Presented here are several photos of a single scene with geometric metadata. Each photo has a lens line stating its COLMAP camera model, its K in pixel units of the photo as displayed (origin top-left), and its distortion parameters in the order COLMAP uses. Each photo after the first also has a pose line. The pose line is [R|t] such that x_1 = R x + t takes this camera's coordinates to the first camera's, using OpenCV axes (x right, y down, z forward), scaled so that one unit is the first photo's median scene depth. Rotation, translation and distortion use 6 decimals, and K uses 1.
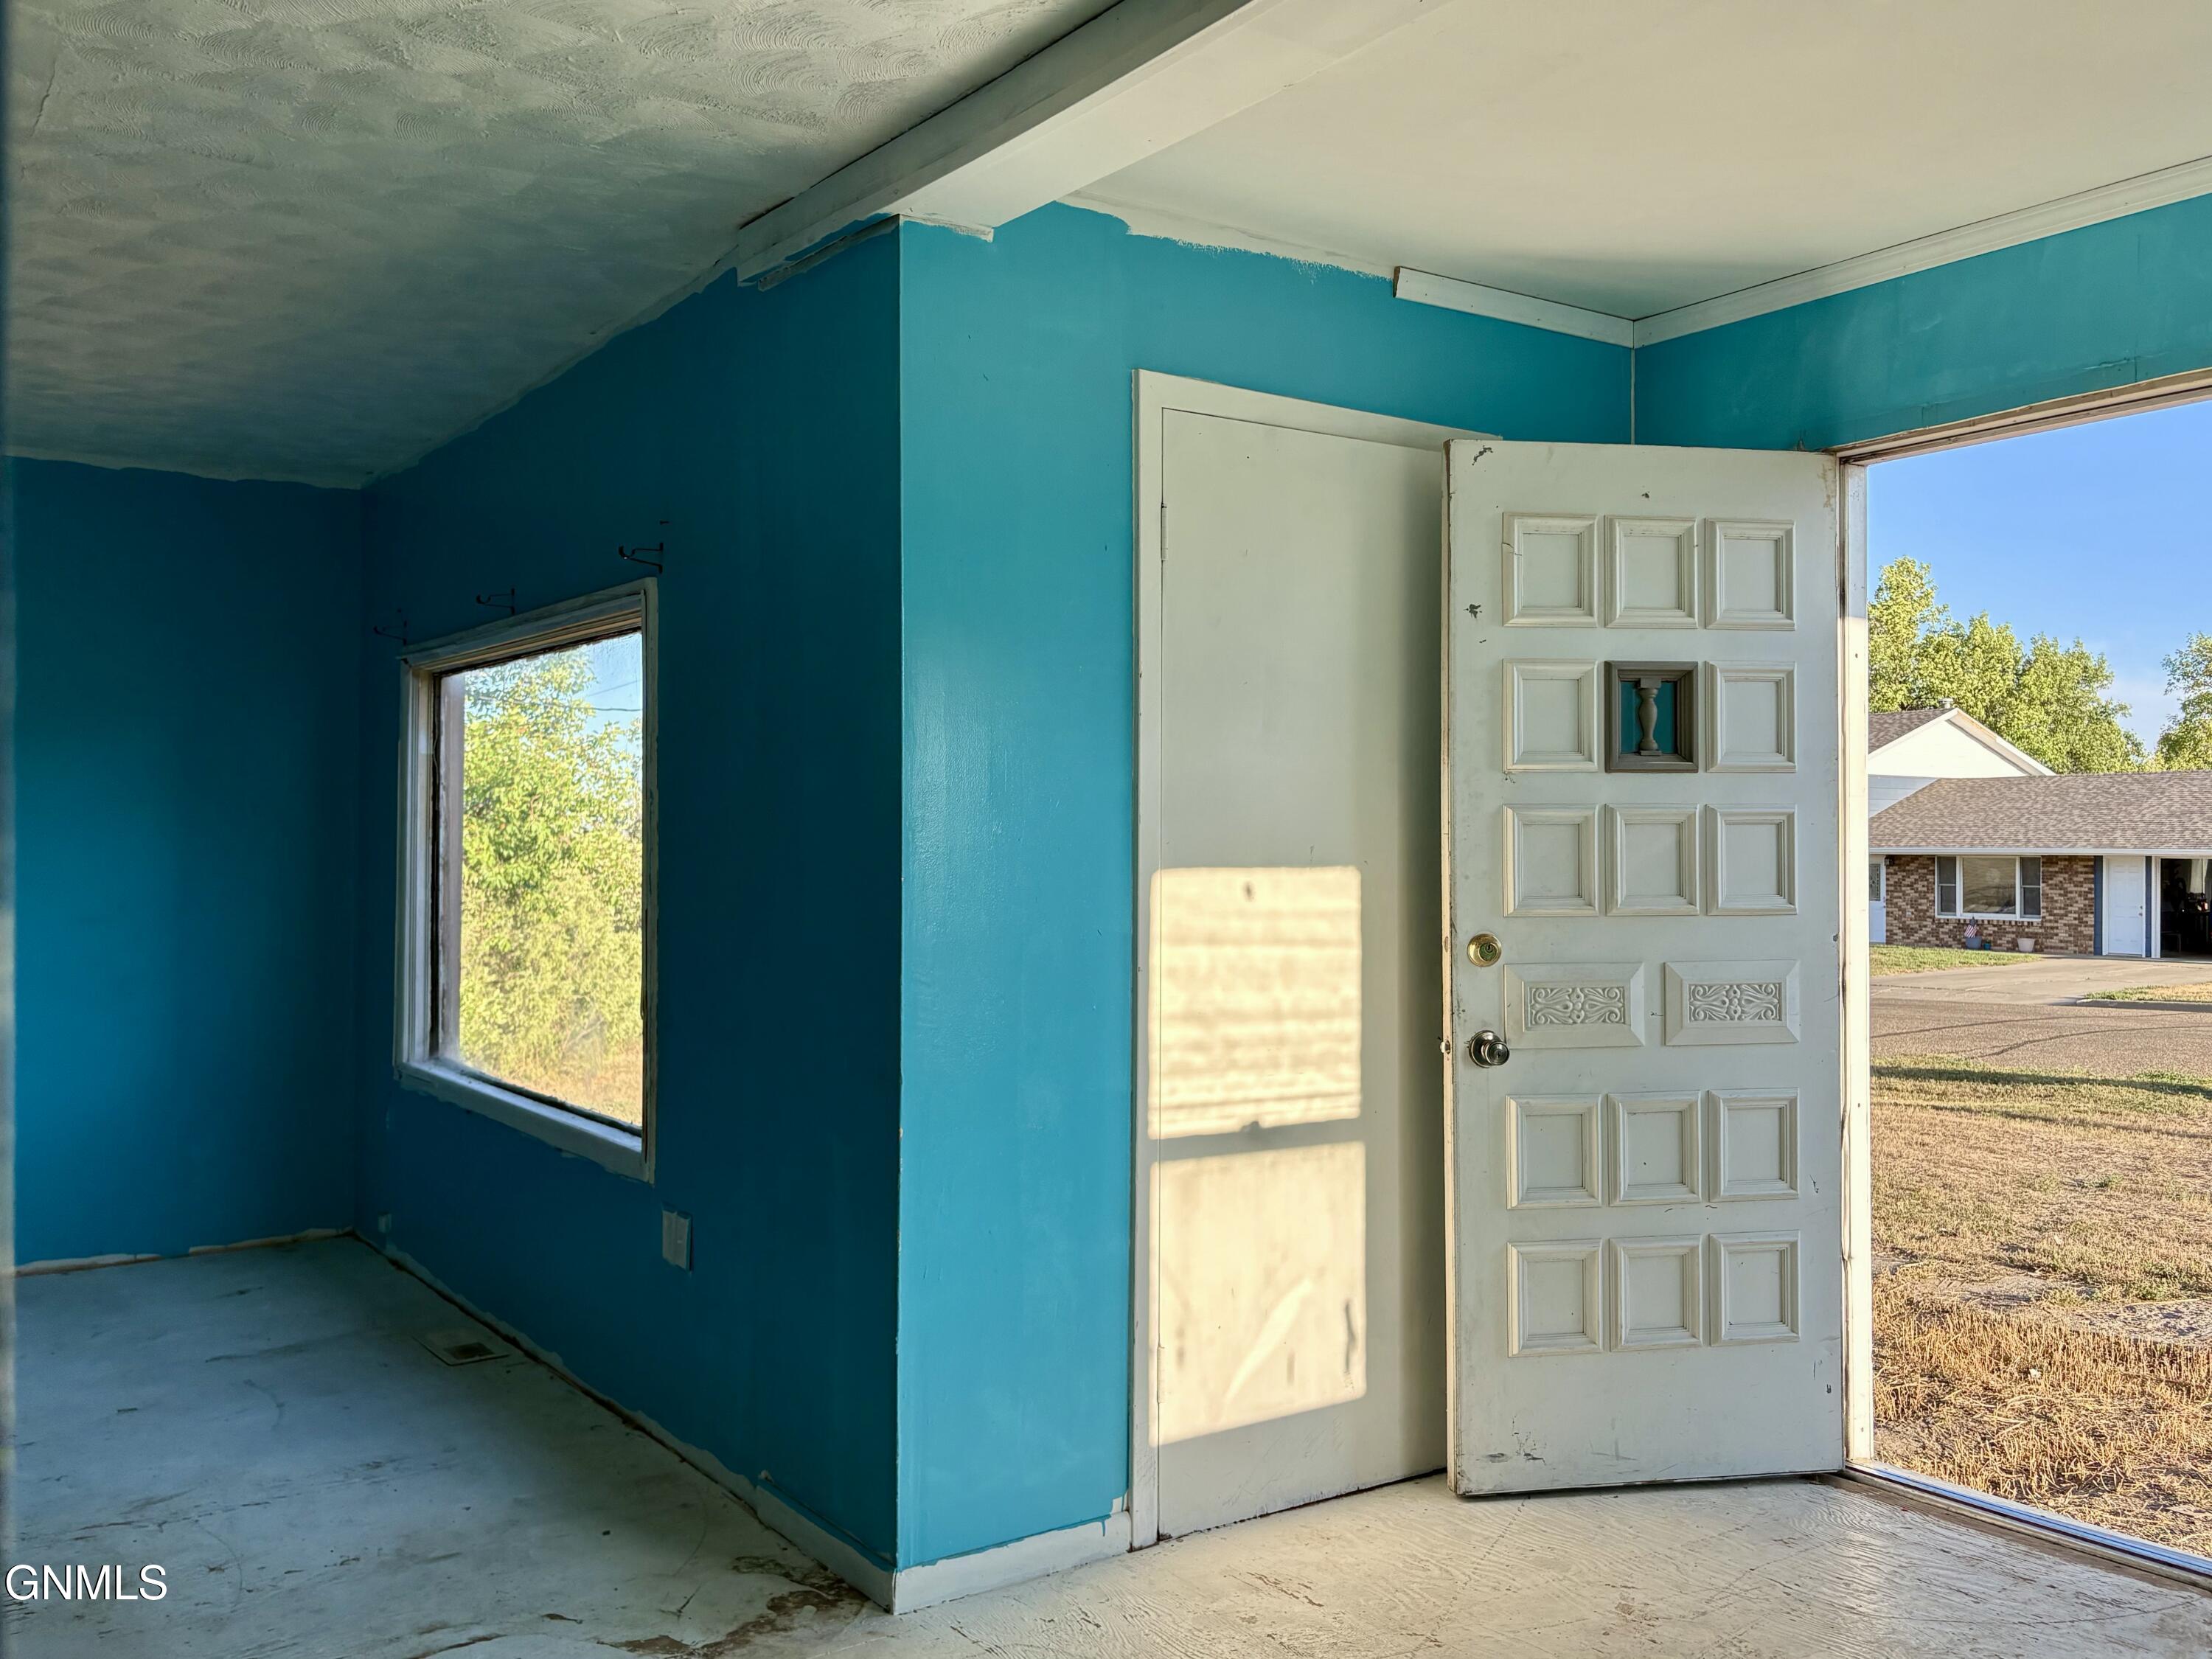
lens RADIAL K [[1856.5, 0, 1106.8], [0, 1856.5, 842.2], [0, 0, 1]] dist [0.012296, 0.011258]
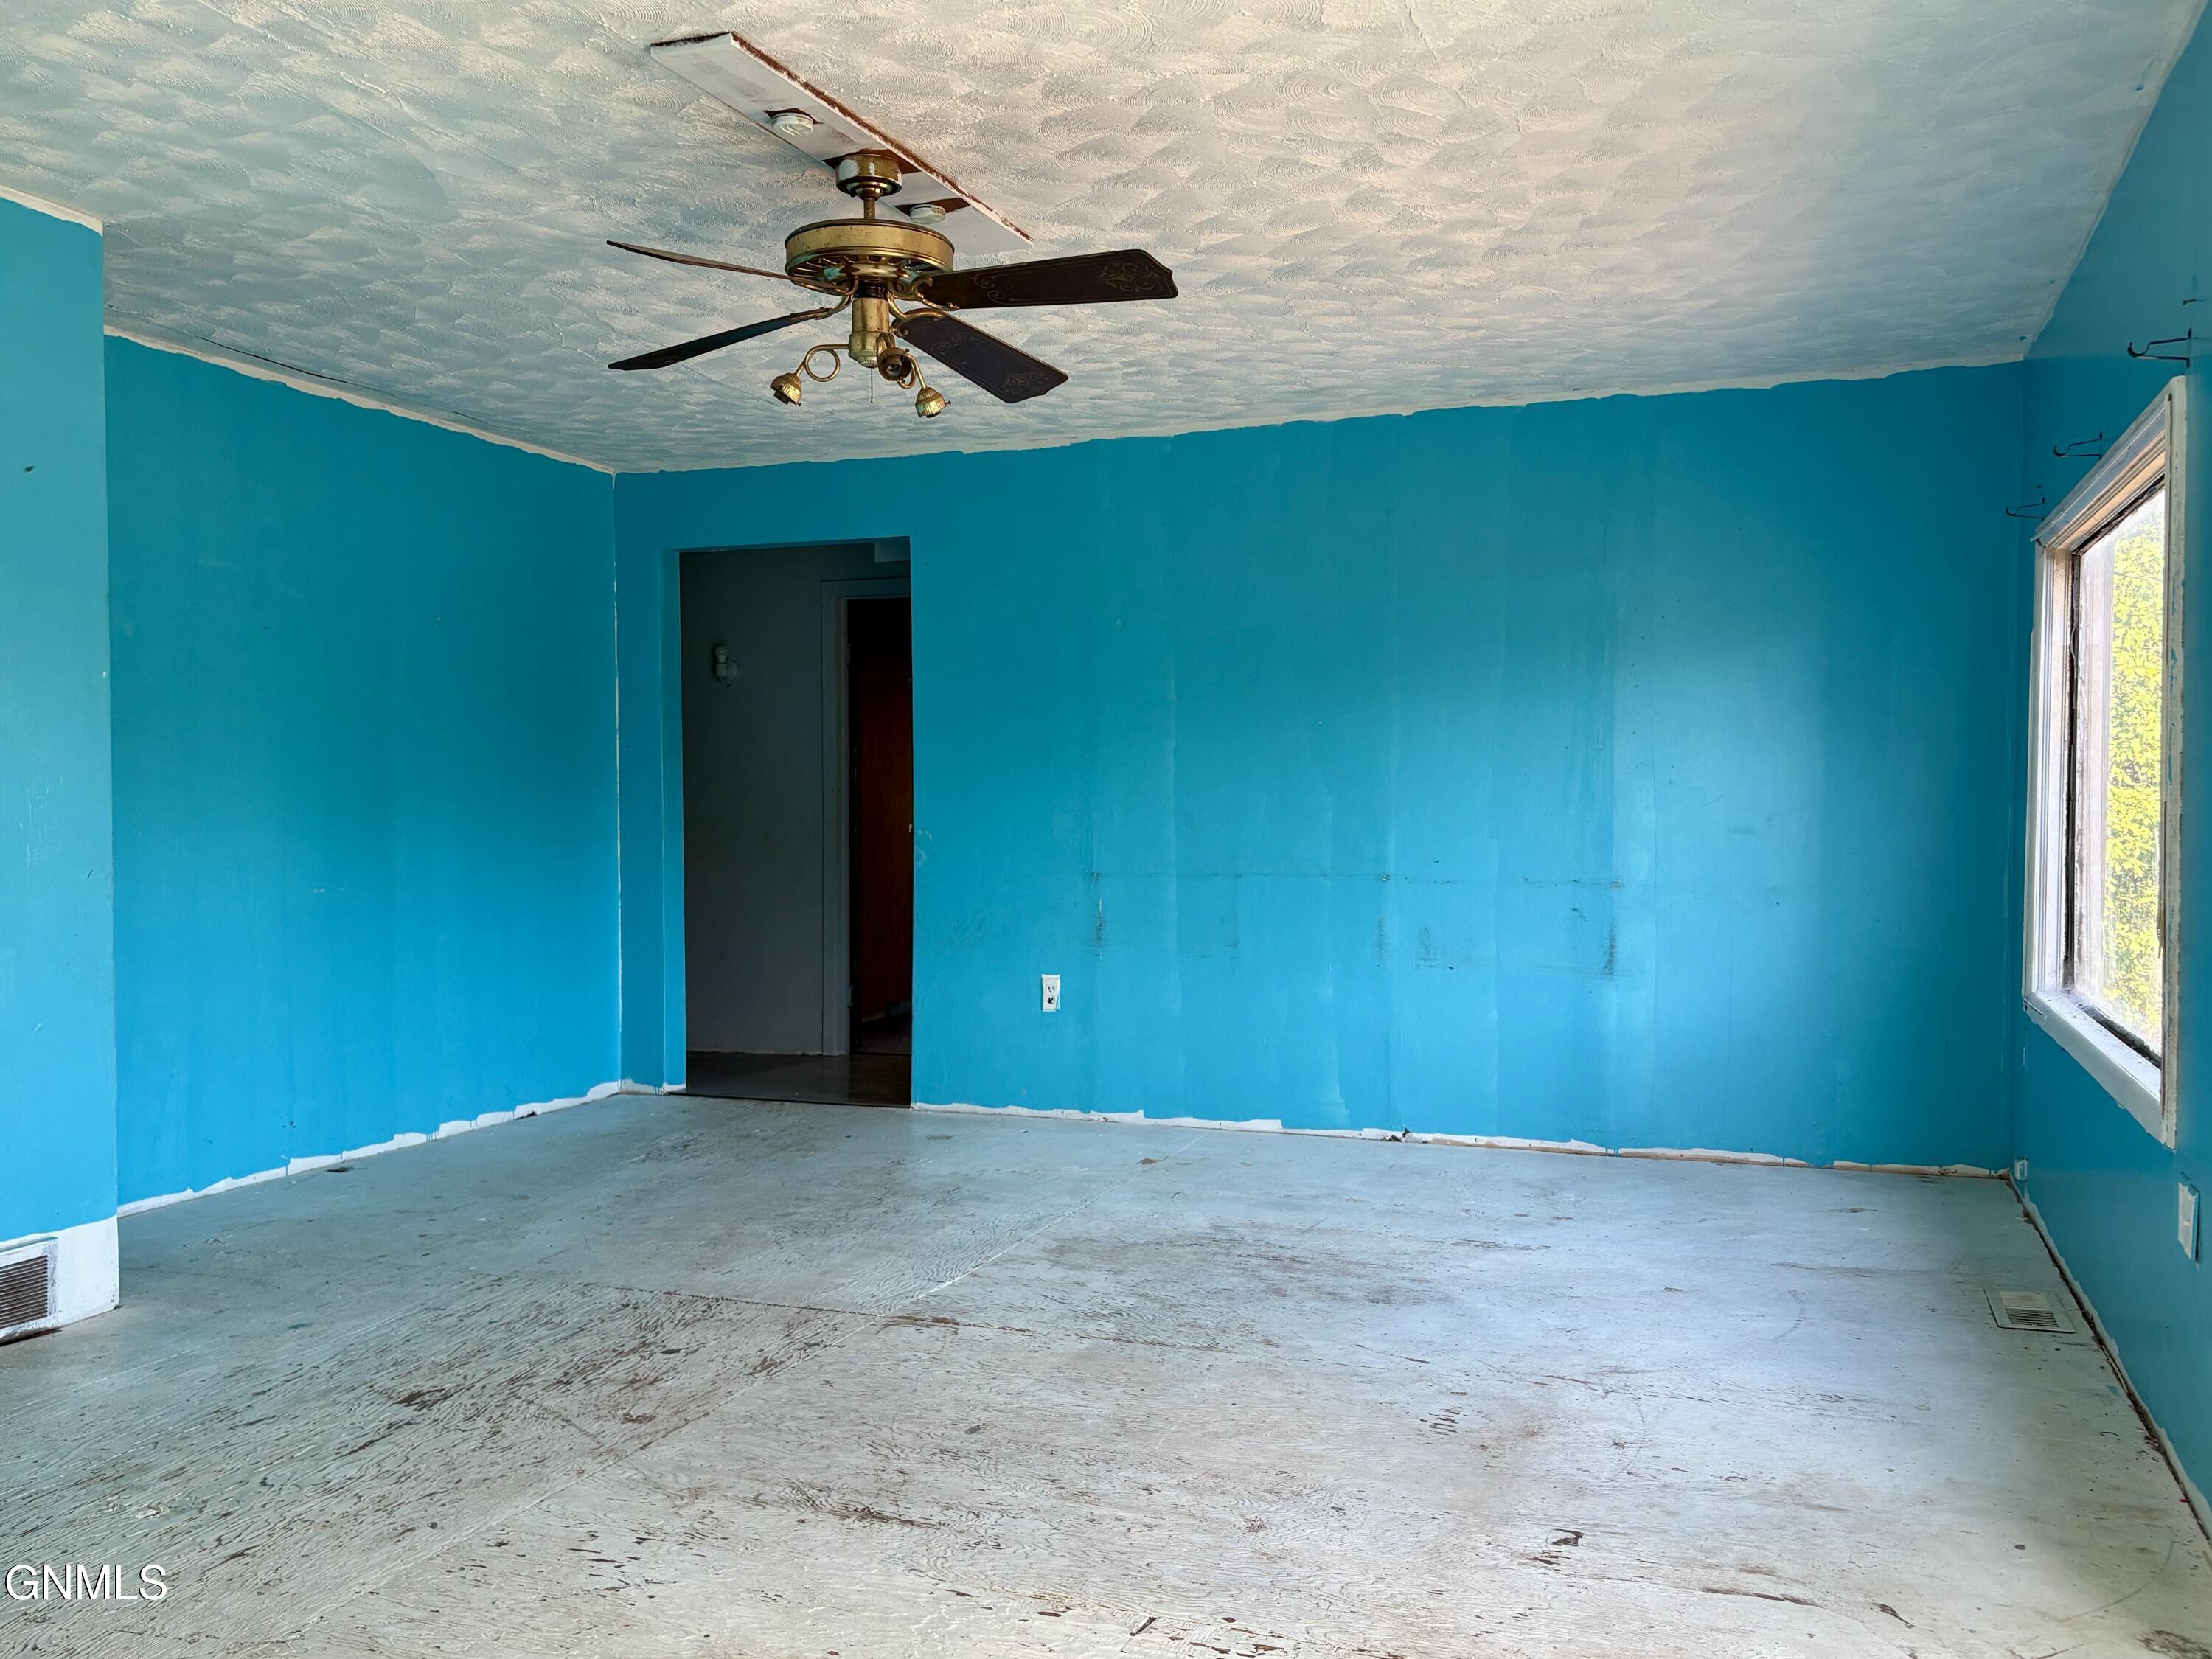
lens RADIAL K [[1844.7, 0, 1103.9], [0, 1844.7, 856.1], [0, 0, 1]] dist [0.021191, 0.002430]
pose [[0.561907, 0.024608, -0.826834, 0.163861], [0.001144, 0.999533, 0.030525, 0.037492], [0.827200, -0.018098, 0.561616, 0.193995]]
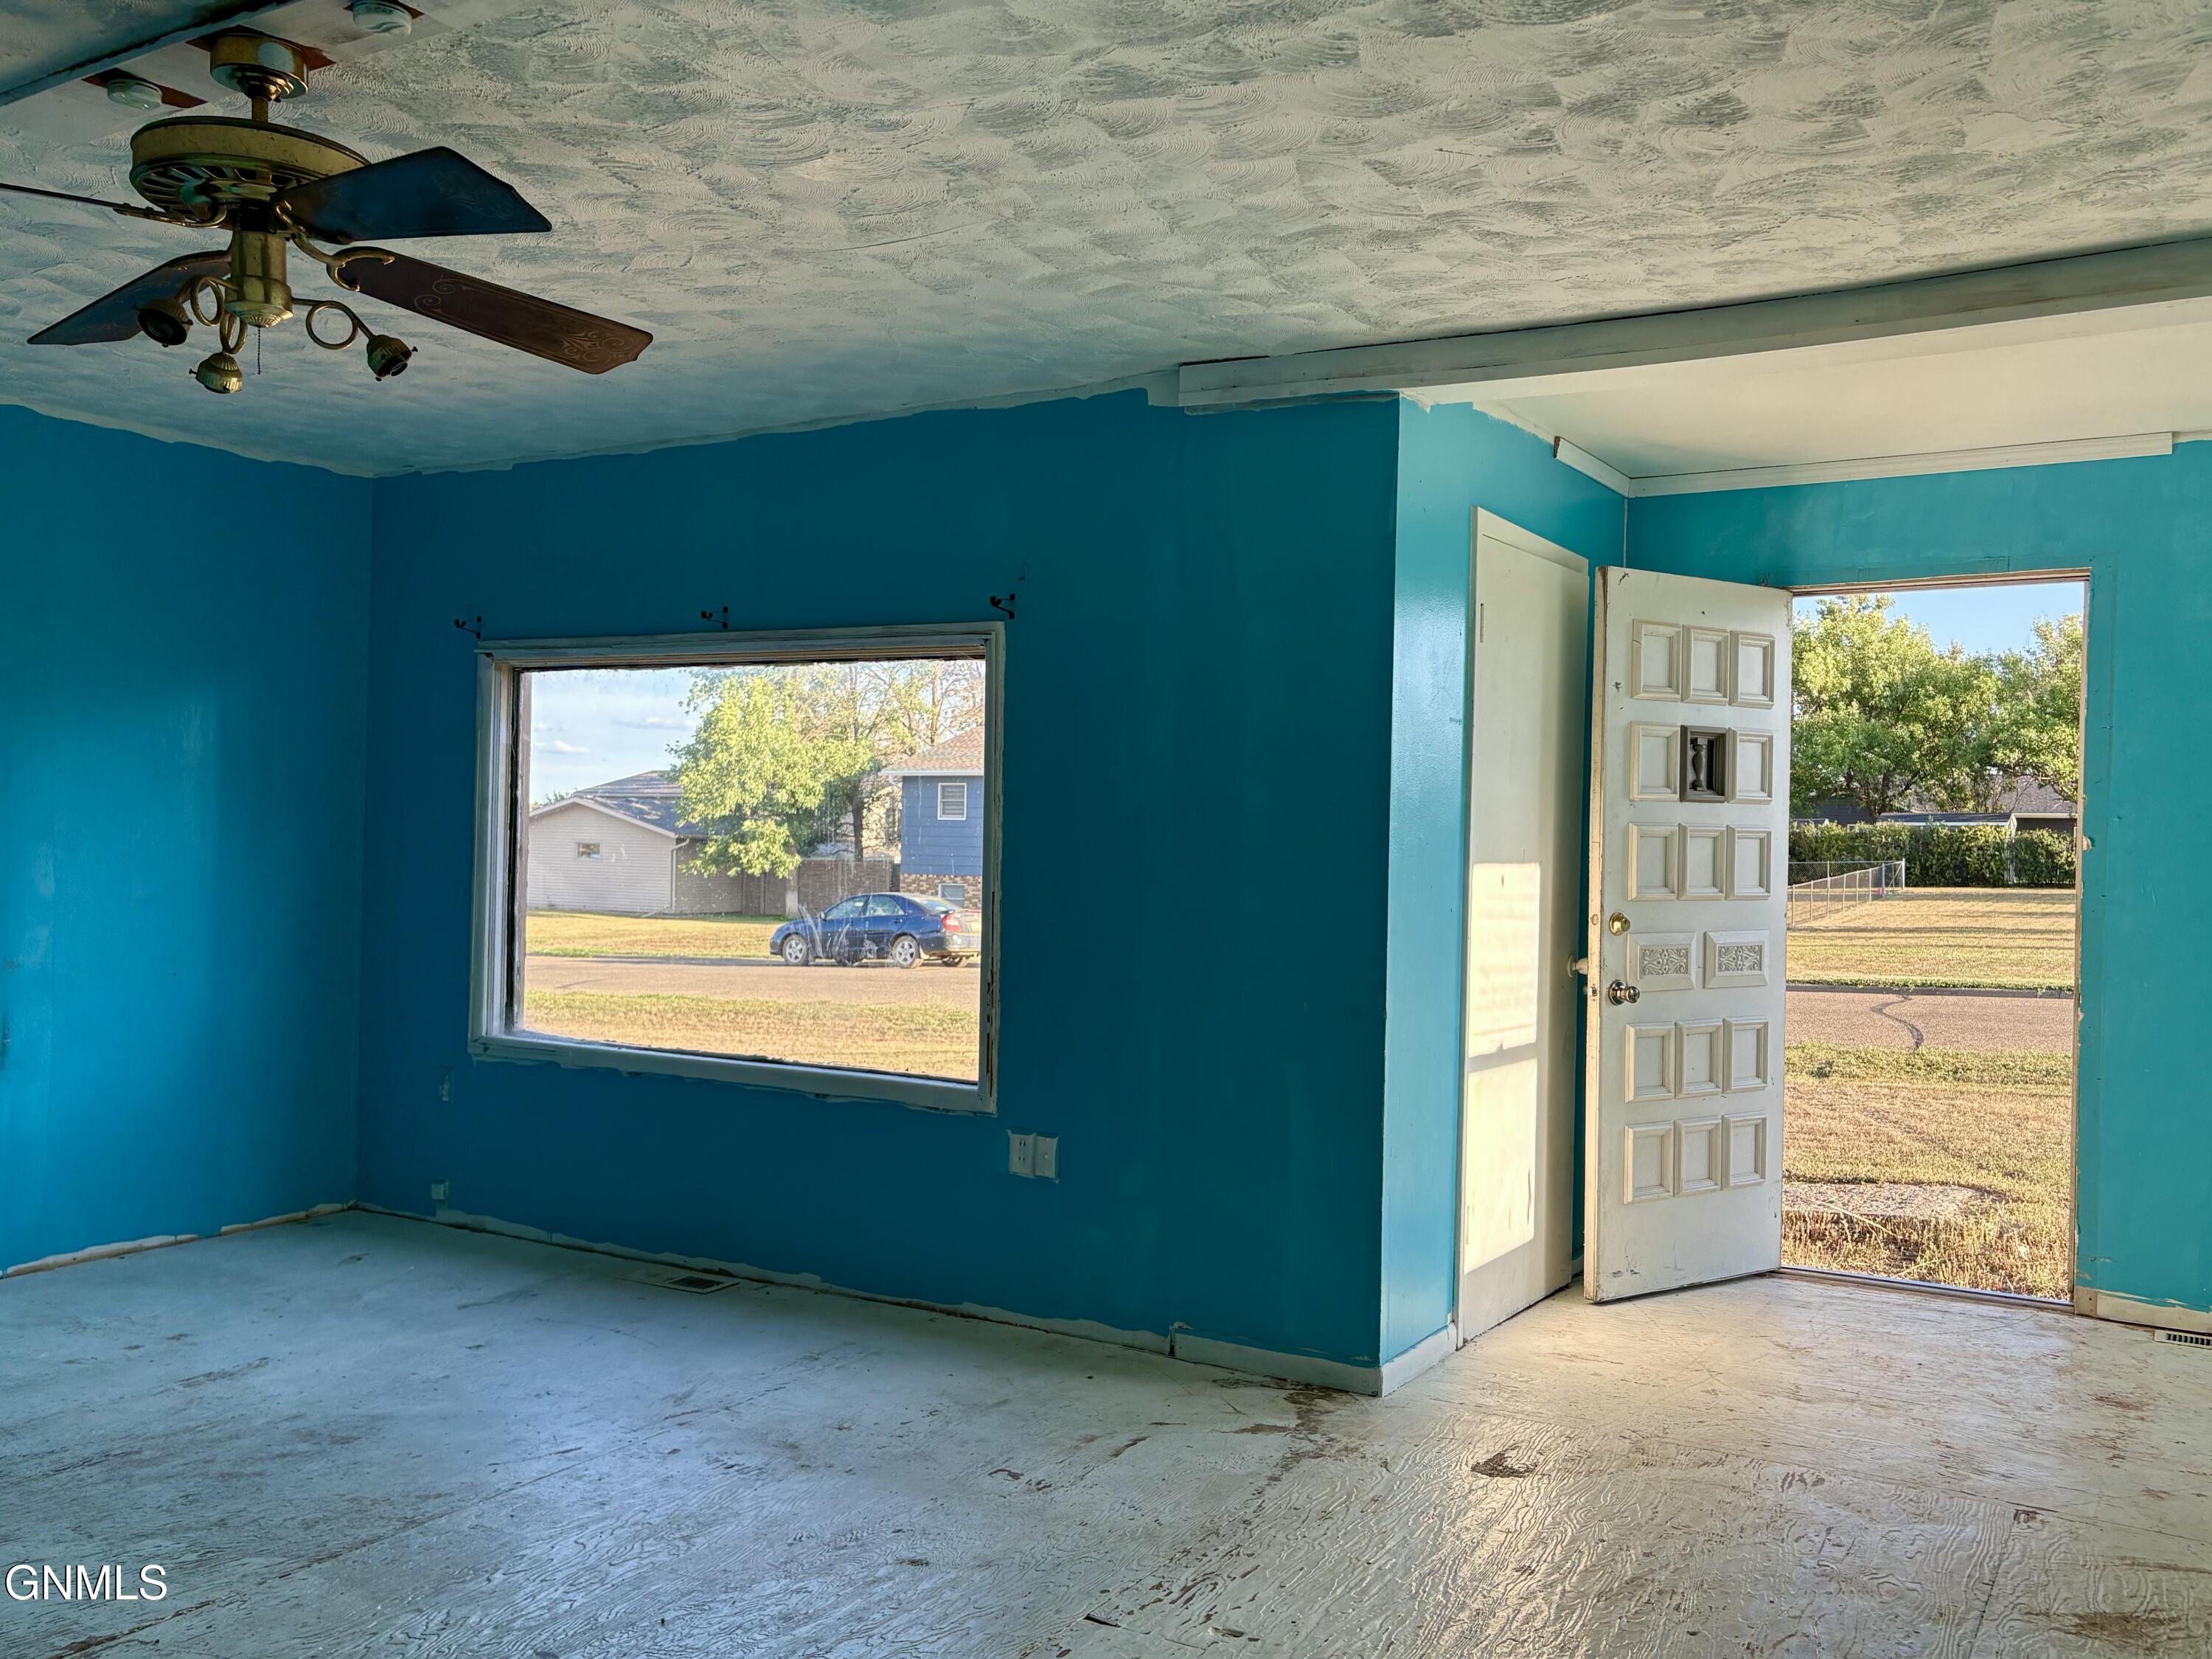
lens RADIAL K [[1844.7, 0, 1103.9], [0, 1844.7, 856.1], [0, 0, 1]] dist [0.021191, 0.002430]
pose [[0.919037, 0.013674, 0.393935, -0.715219], [-0.018996, 0.999773, 0.009613, -0.000185], [-0.393714, -0.016318, 0.919088, -0.155971]]
